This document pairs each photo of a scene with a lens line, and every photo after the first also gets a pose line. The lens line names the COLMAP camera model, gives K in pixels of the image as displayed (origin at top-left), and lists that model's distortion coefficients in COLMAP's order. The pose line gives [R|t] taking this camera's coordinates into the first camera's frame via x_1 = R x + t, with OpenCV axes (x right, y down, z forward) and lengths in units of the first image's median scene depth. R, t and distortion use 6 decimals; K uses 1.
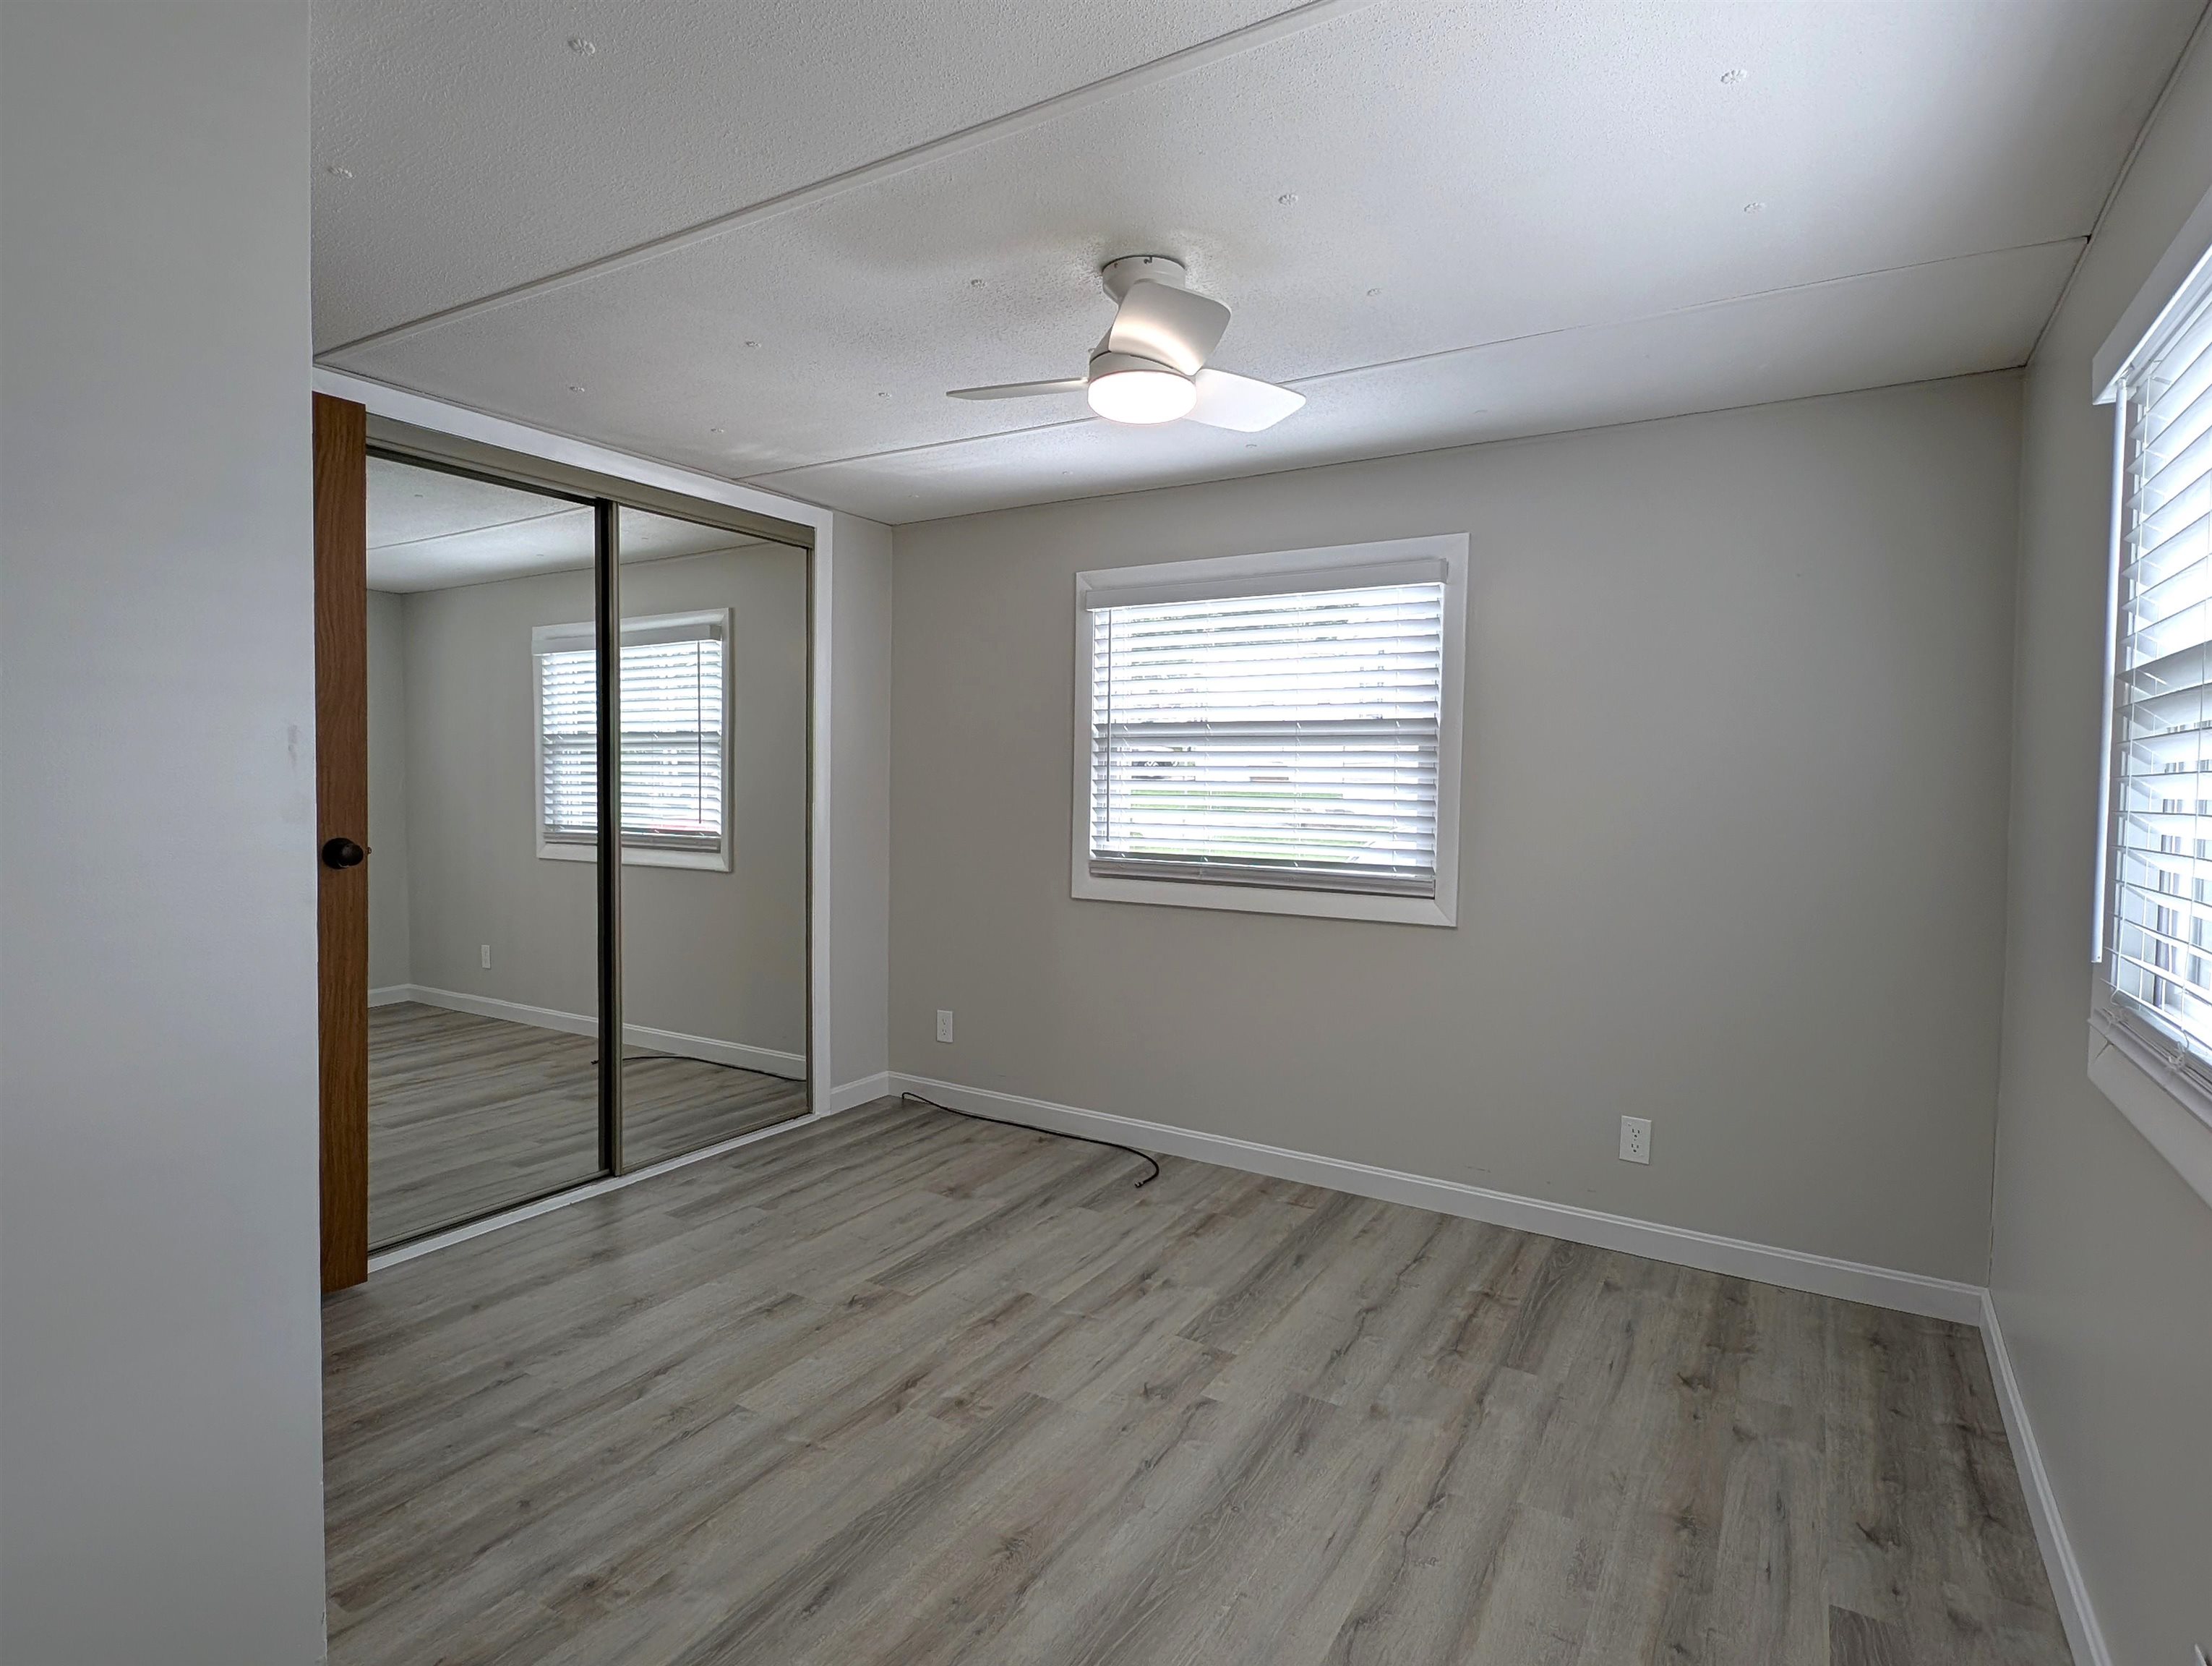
lens RADIAL K [[1140.3, 0, 1083.2], [0, 1140.3, 826.7], [0, 0, 1]] dist [0.016926, -0.018660]
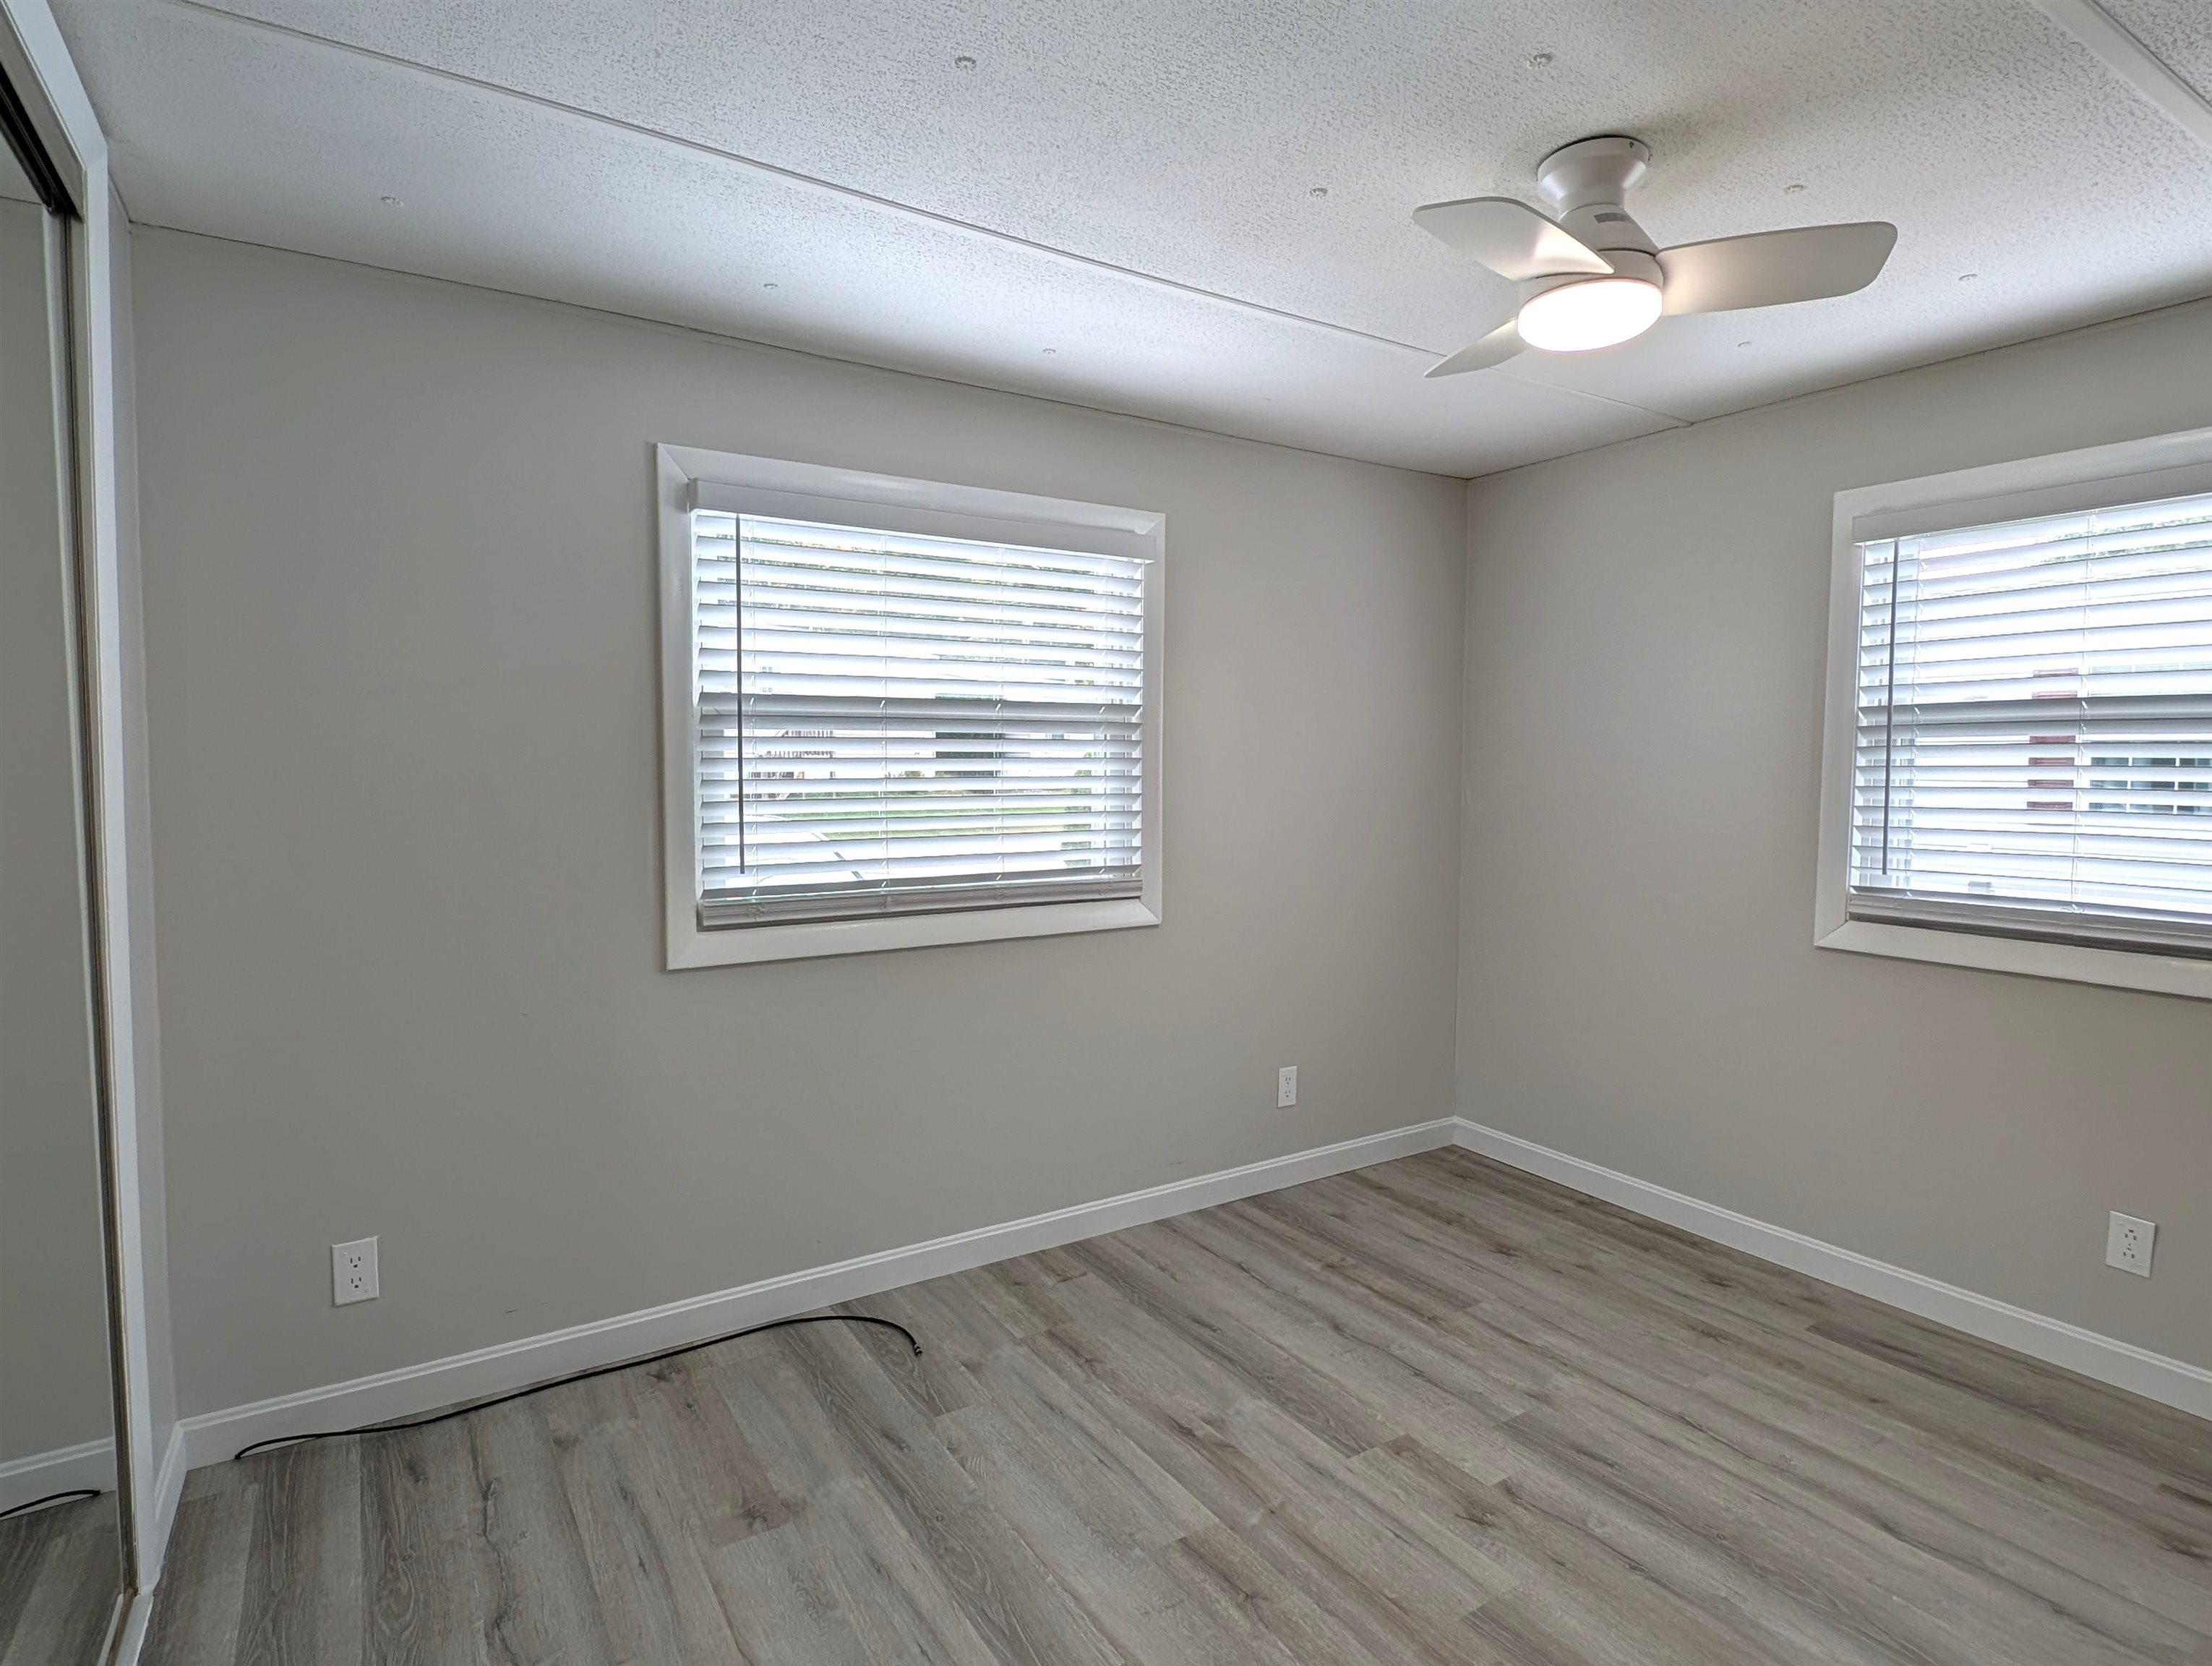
lens RADIAL K [[1140.3, 0, 1083.2], [0, 1140.3, 826.7], [0, 0, 1]] dist [0.016926, -0.018660]
pose [[0.438701, -0.064609, 0.896307, -0.683823], [0.046609, 0.997706, 0.049105, -0.053685], [-0.897423, 0.020233, 0.440706, 0.772504]]
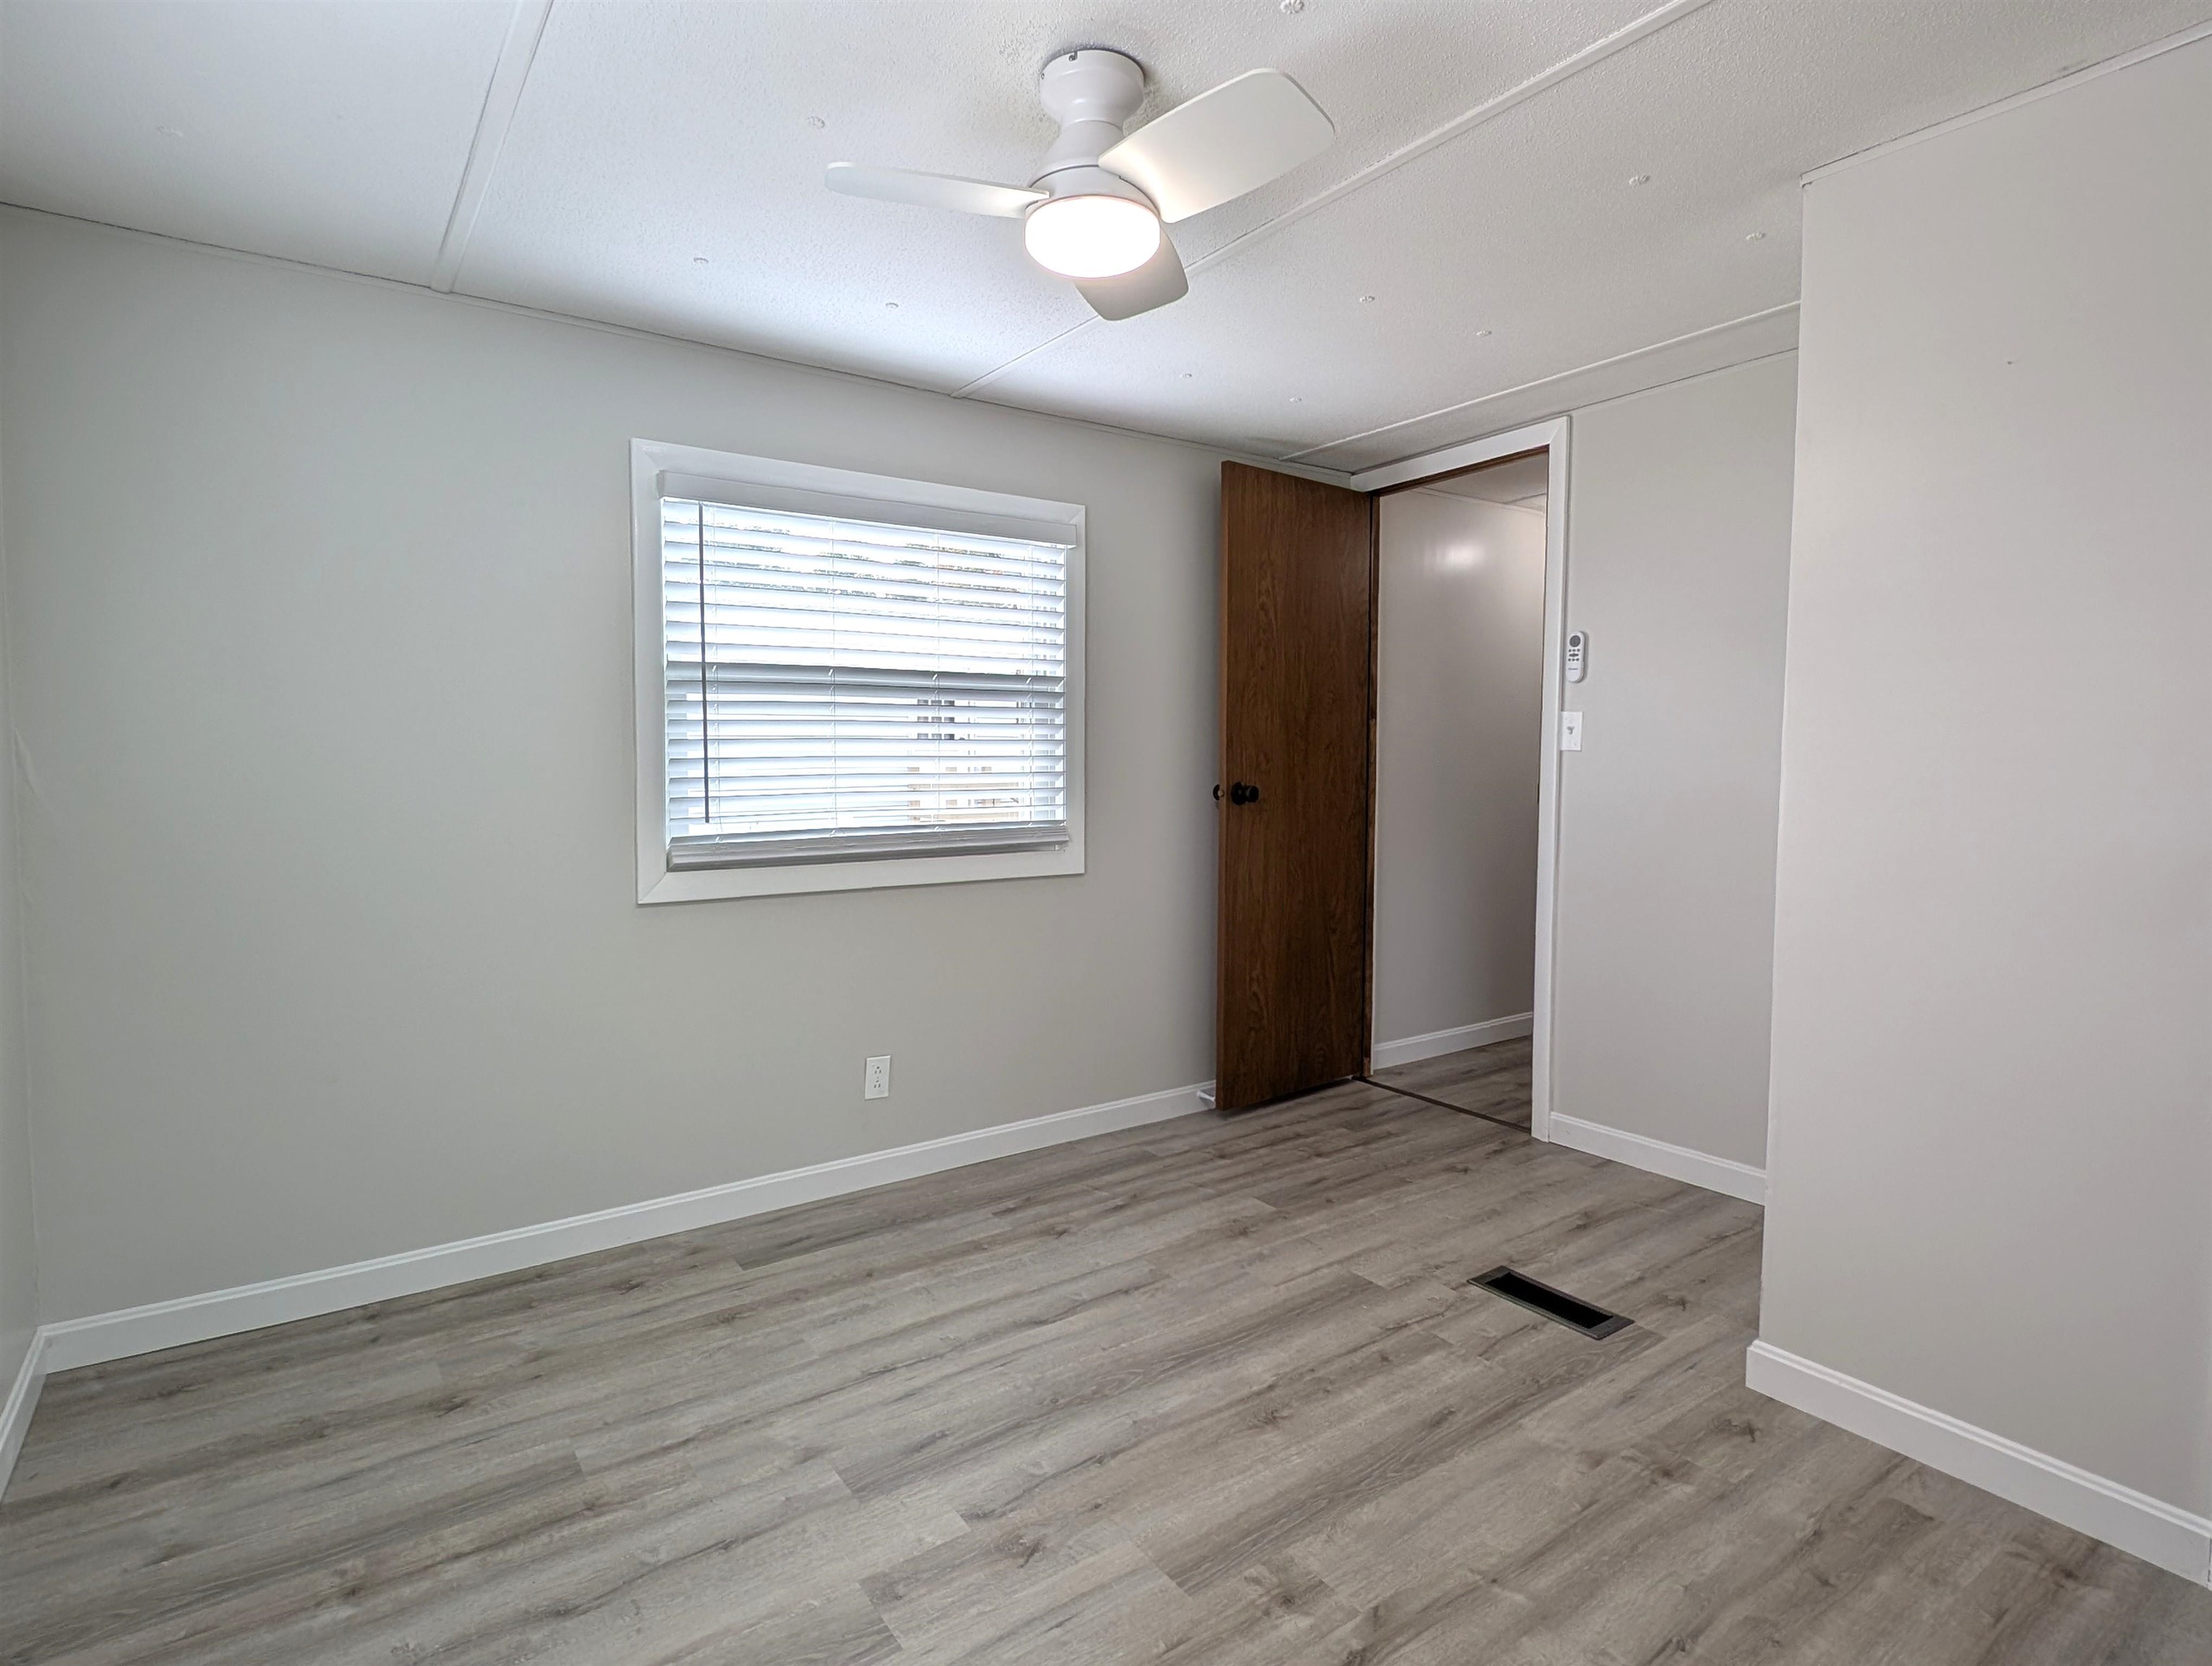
lens RADIAL K [[1140.3, 0, 1083.2], [0, 1140.3, 826.7], [0, 0, 1]] dist [0.016926, -0.018660]
pose [[-0.919162, -0.039201, 0.391925, -0.214668], [0.008004, 0.992971, 0.118090, -0.048618], [-0.393799, 0.111681, -0.912387, 1.409229]]
